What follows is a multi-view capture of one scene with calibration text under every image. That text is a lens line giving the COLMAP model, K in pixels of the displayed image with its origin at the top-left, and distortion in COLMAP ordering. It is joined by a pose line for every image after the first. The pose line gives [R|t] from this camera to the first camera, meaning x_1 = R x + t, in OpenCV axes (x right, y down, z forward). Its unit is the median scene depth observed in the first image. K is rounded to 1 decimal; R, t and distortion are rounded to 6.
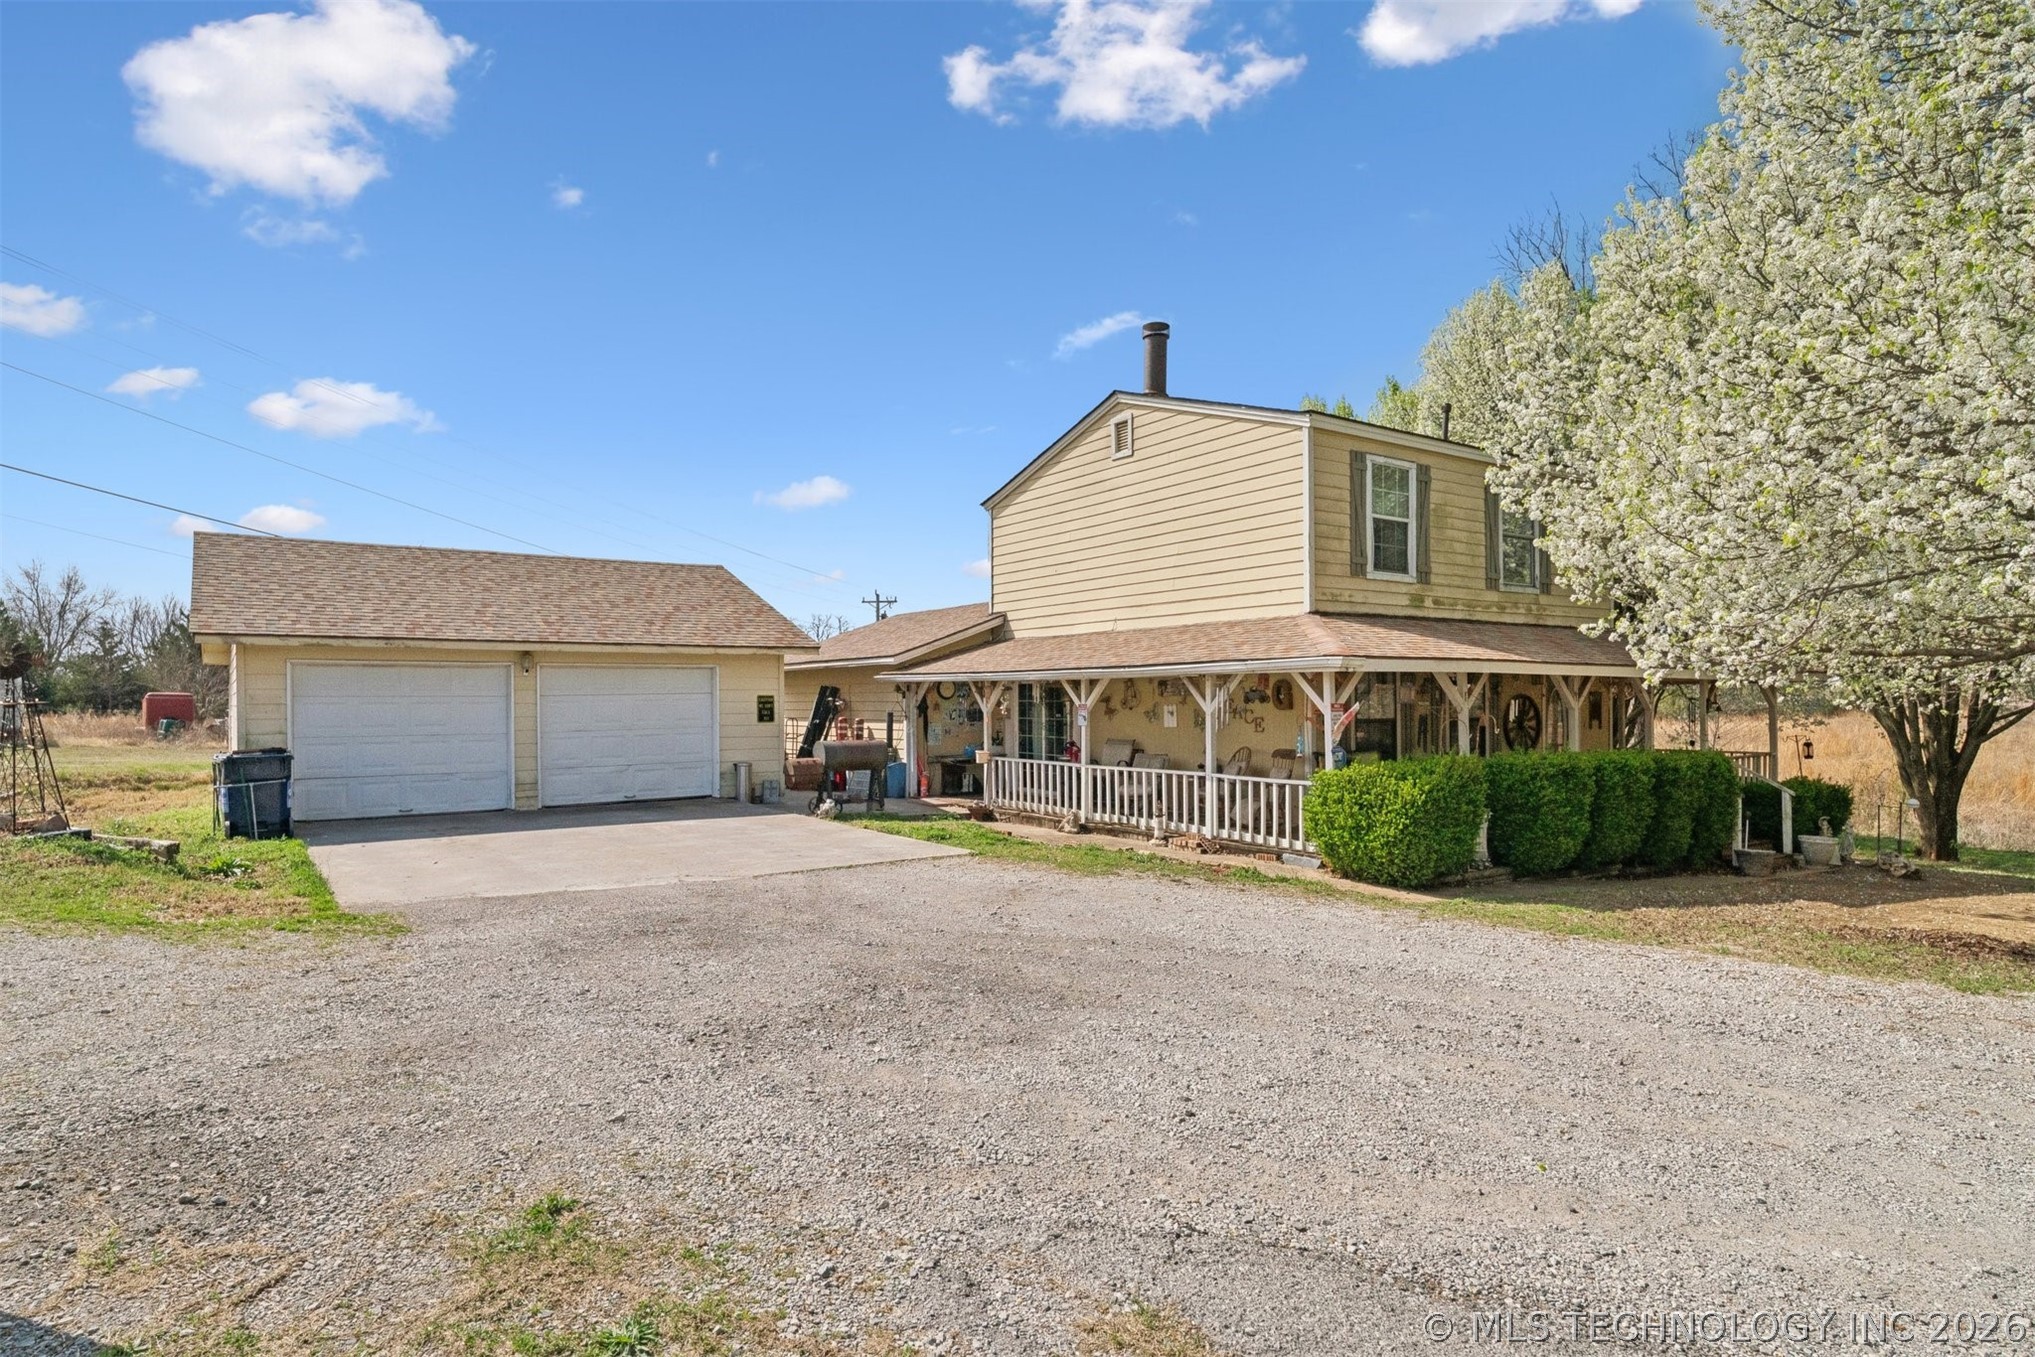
lens RADIAL K [[1082.3, 0, 982.3], [0, 1082.3, 707.7], [0, 0, 1]] dist [-0.001435, 0.000317]
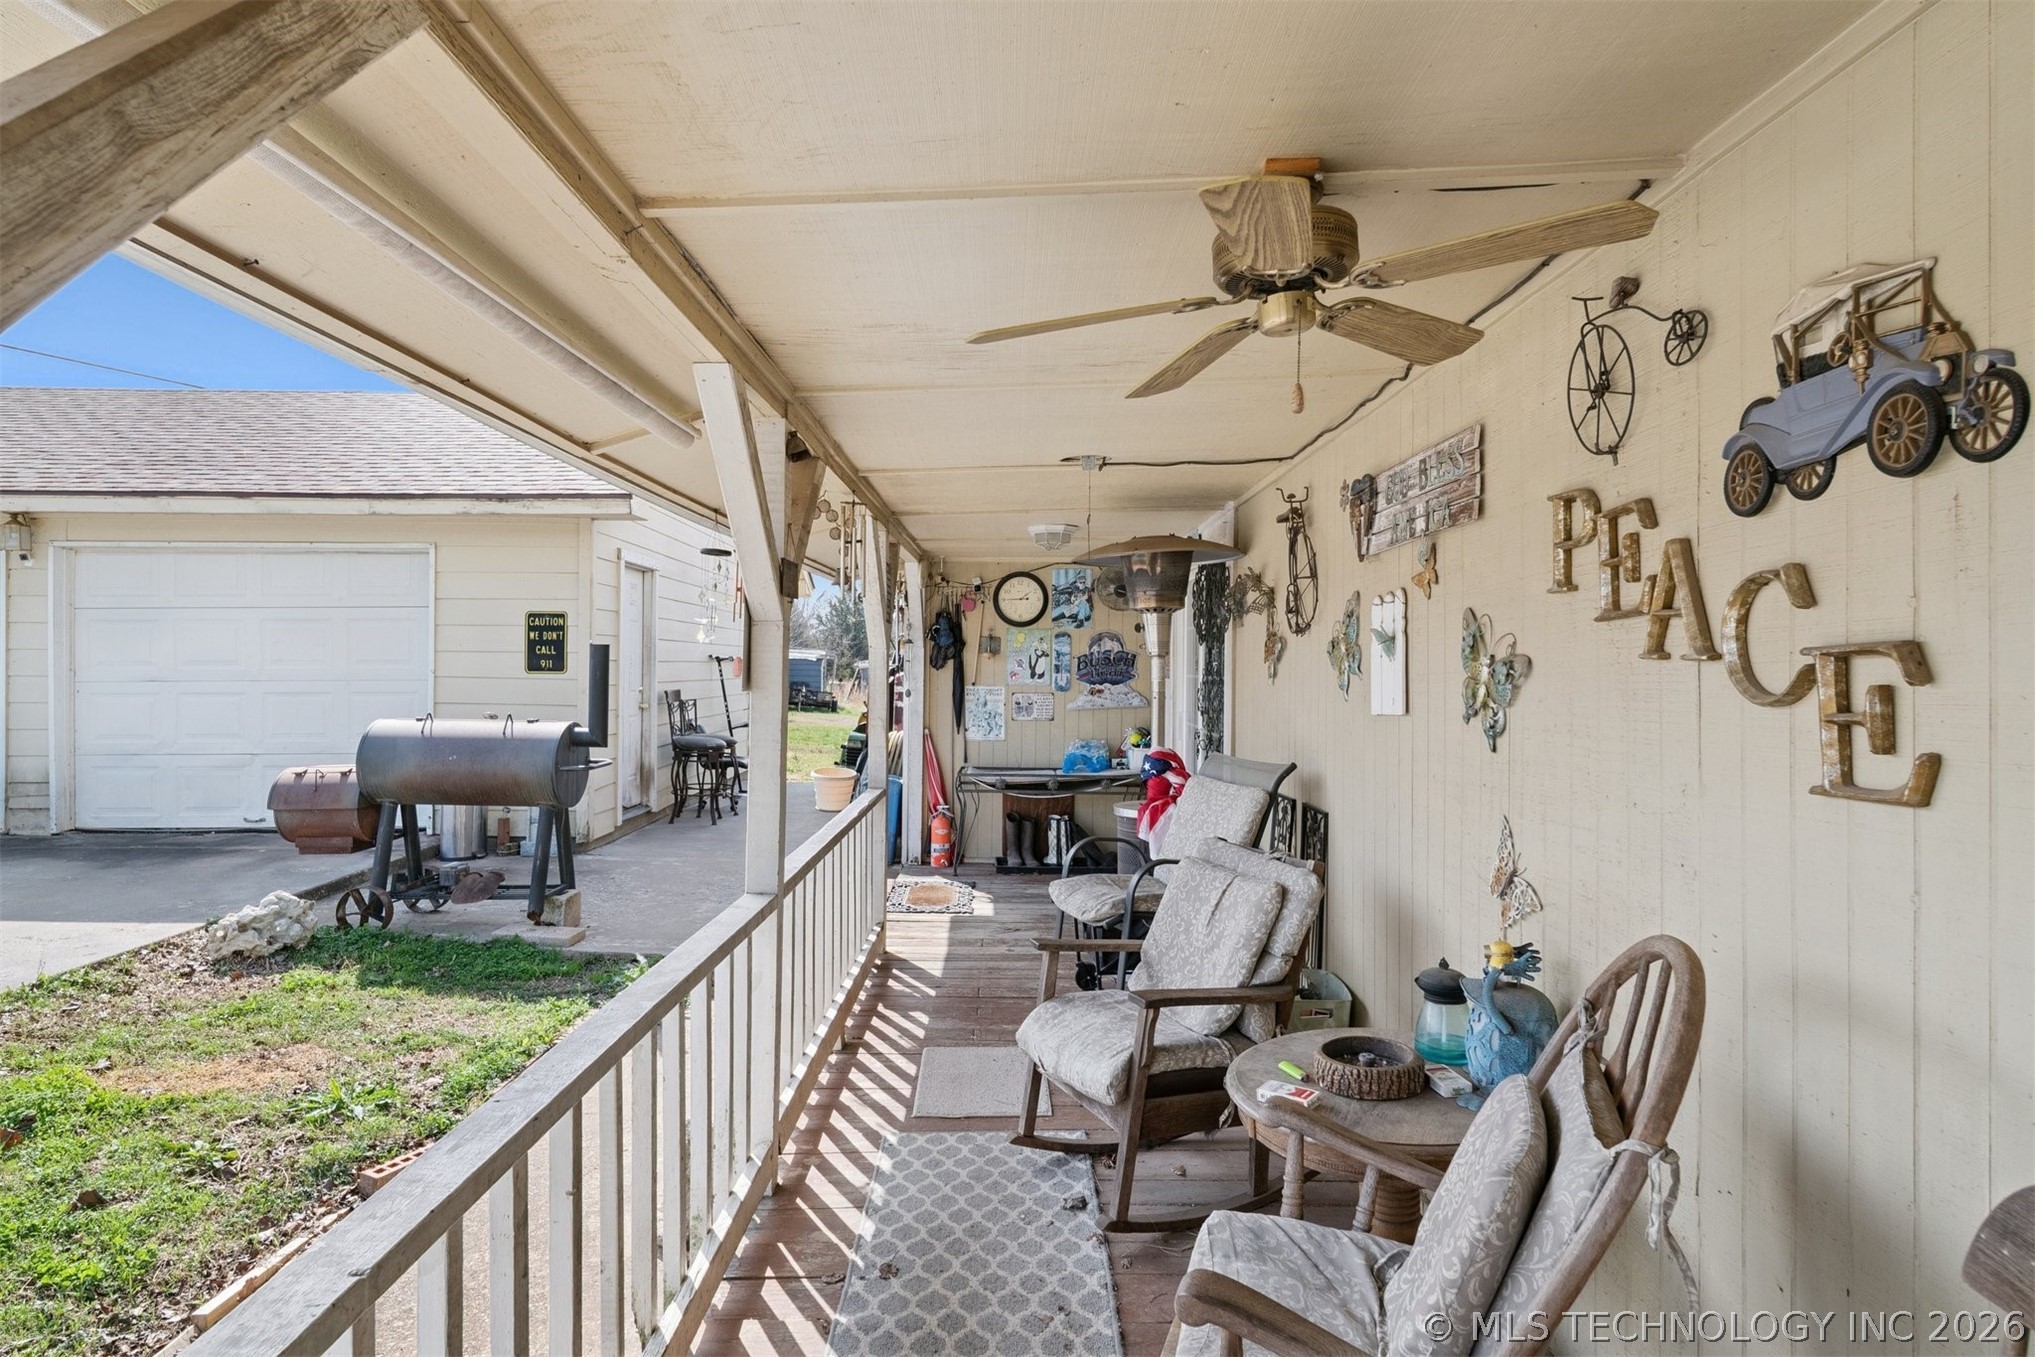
lens RADIAL K [[1082.3, 0, 1003.6], [0, 1082.3, 670.3], [0, 0, 1]] dist [-0.001435, 0.000317]
pose [[0.832056, 0.012463, -0.554551, 0.227126], [-0.016673, 0.999858, -0.002546, 0.011840], [0.554440, 0.011364, 0.832146, 0.820108]]
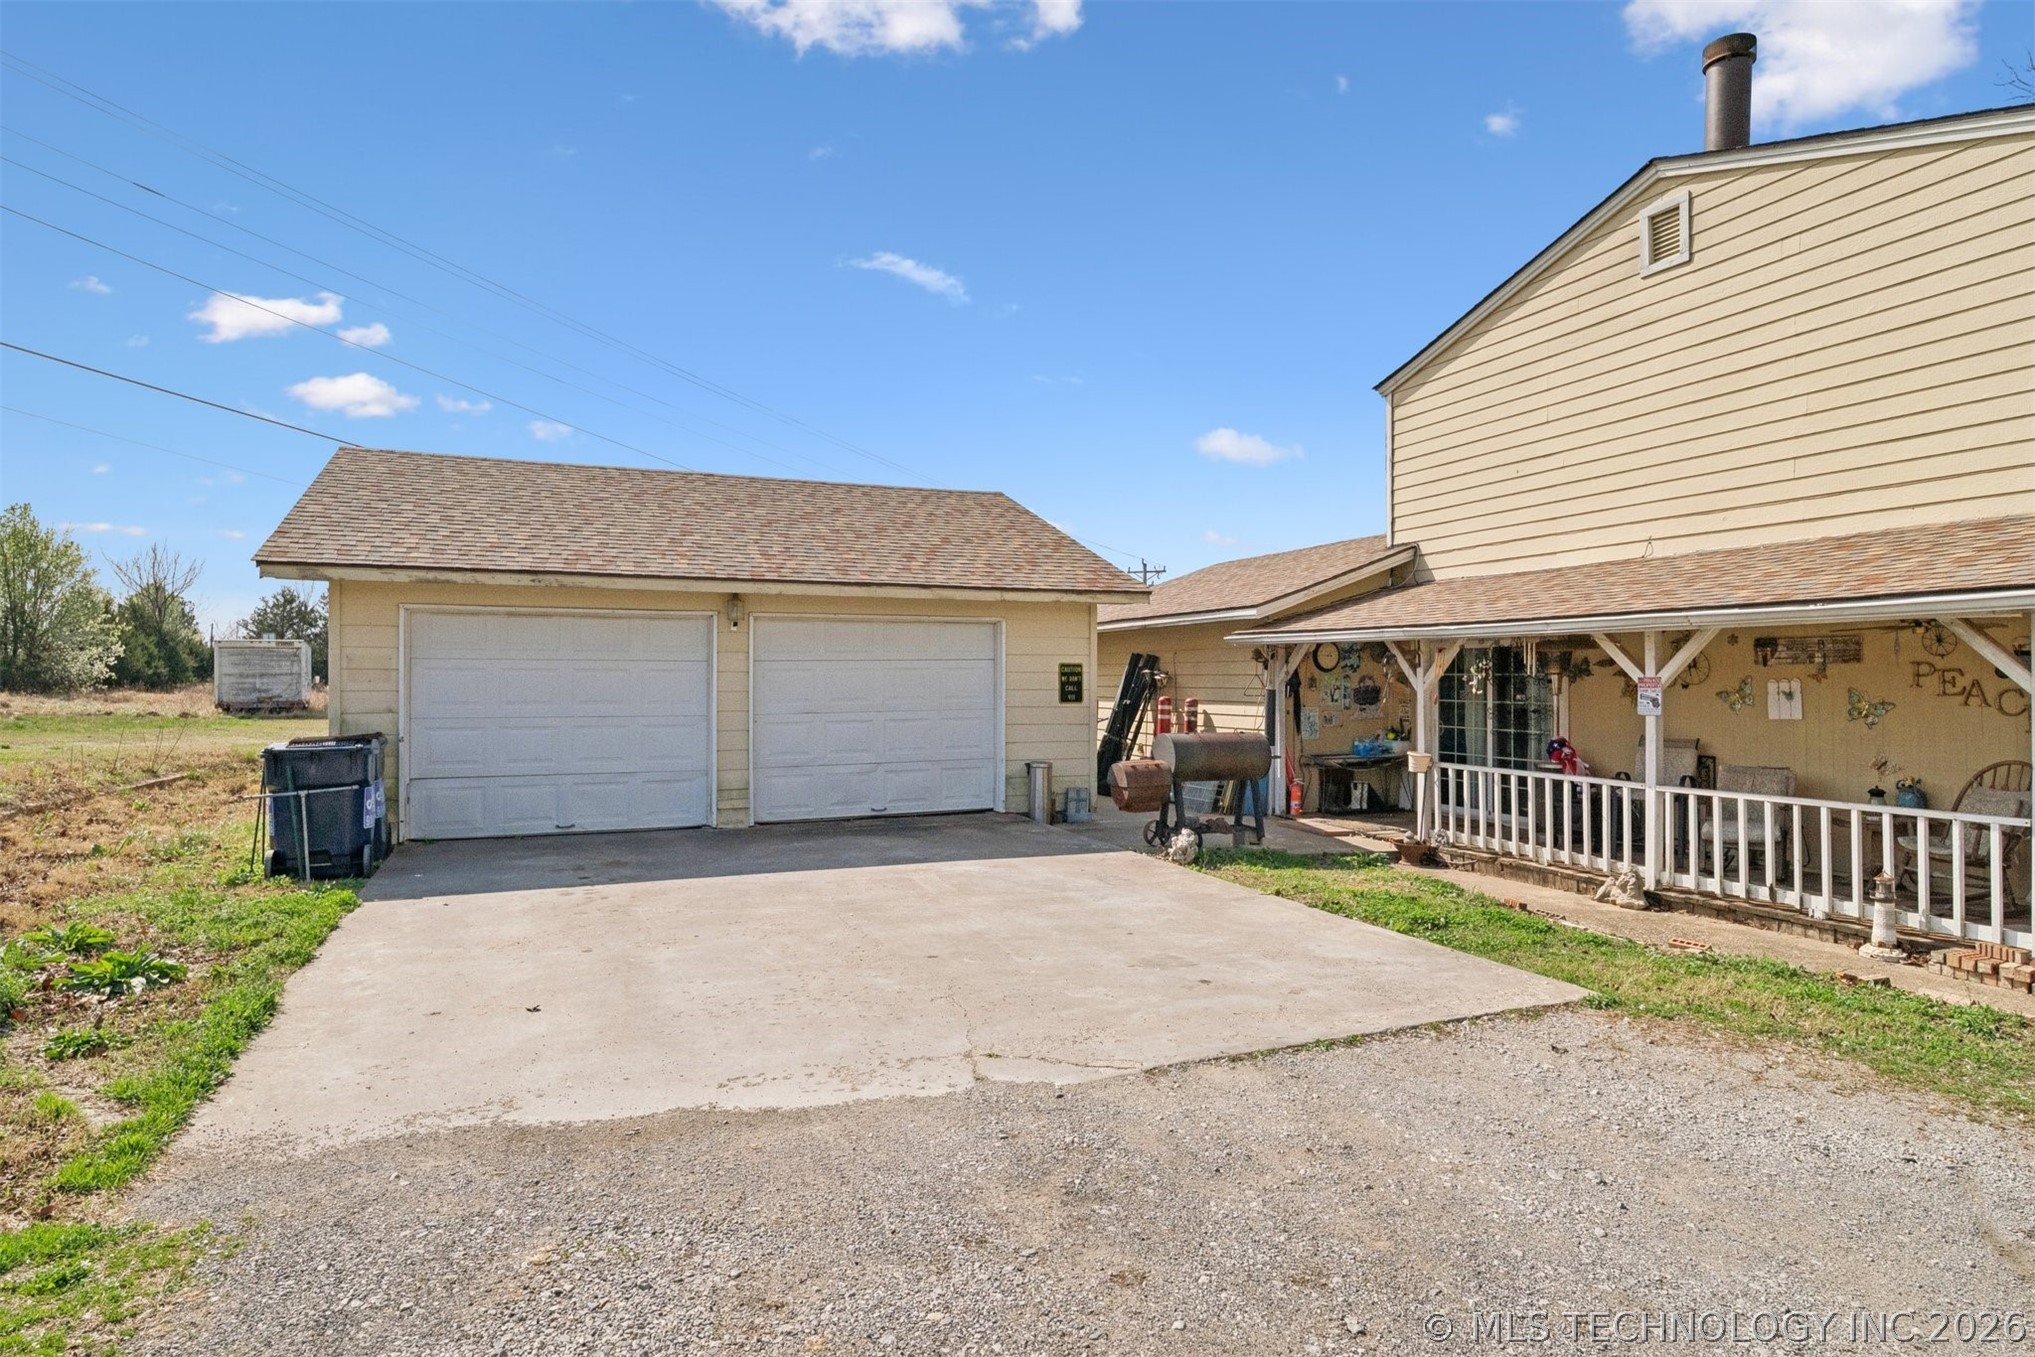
lens RADIAL K [[1082.3, 0, 999.6], [0, 1082.3, 673.4], [0, 0, 1]] dist [-0.001435, 0.000317]
pose [[0.977881, 0.005210, -0.209095, -0.113440], [-0.008039, 0.999887, -0.012683, 0.004369], [0.209006, 0.014083, 0.977813, 0.362569]]
